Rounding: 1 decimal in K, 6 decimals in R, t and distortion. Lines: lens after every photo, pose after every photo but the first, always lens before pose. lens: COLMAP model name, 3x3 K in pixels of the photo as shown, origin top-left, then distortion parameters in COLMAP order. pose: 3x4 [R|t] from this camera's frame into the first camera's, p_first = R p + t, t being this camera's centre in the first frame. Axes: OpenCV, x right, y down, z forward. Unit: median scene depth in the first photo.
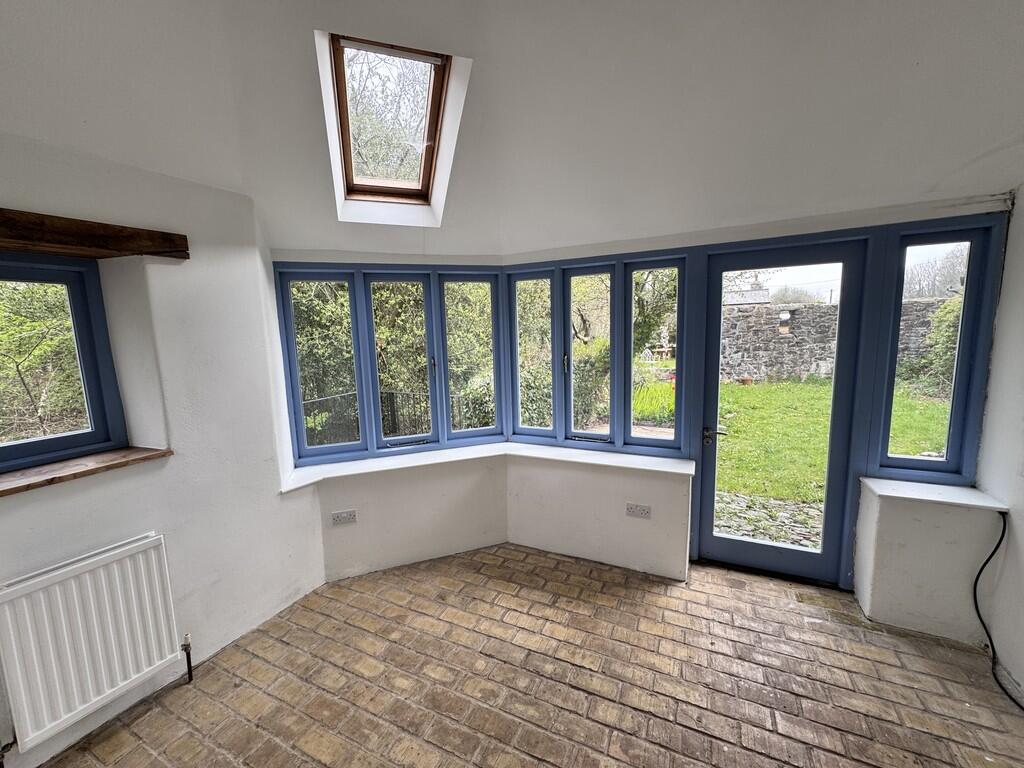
lens RADIAL K [[412.3, 0, 512.0], [0, 412.3, 384.0], [0, 0, 1]] dist [0.002131, 0.000156]
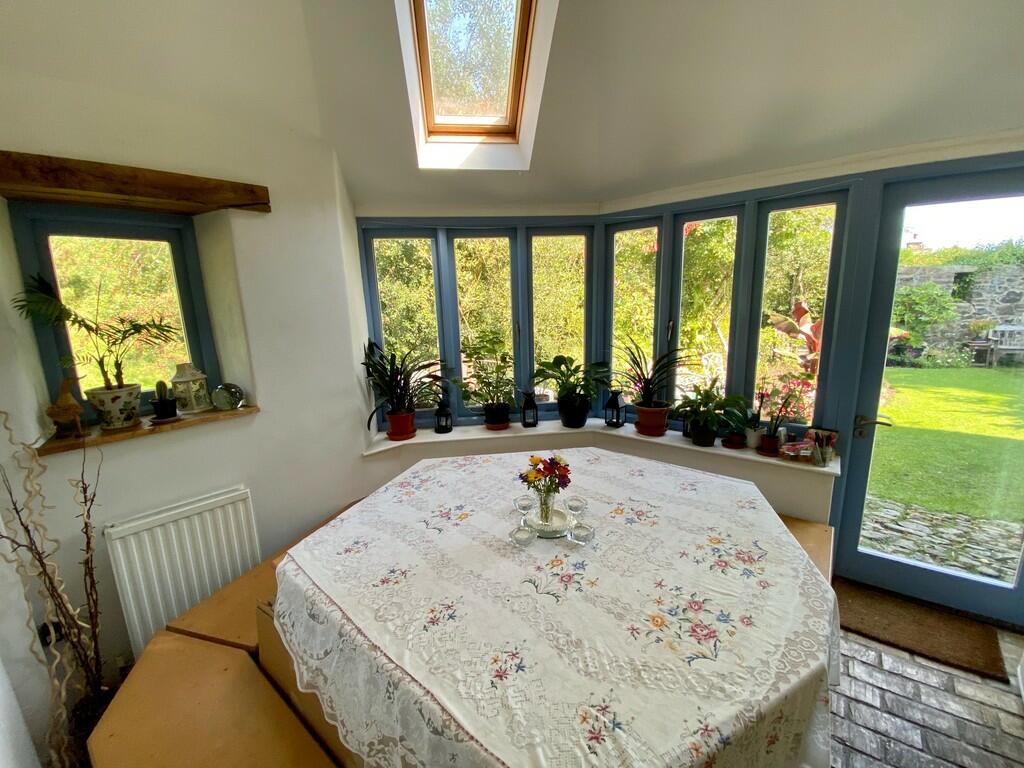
lens RADIAL K [[415.1, 0, 508.1], [0, 415.1, 381.4], [0, 0, 1]] dist [0.021598, -0.020898]
pose [[0.974918, 0.041905, -0.218583, -0.006025], [-0.028042, 0.997416, 0.066145, 0.010642], [0.220790, -0.058356, 0.973574, 0.116201]]
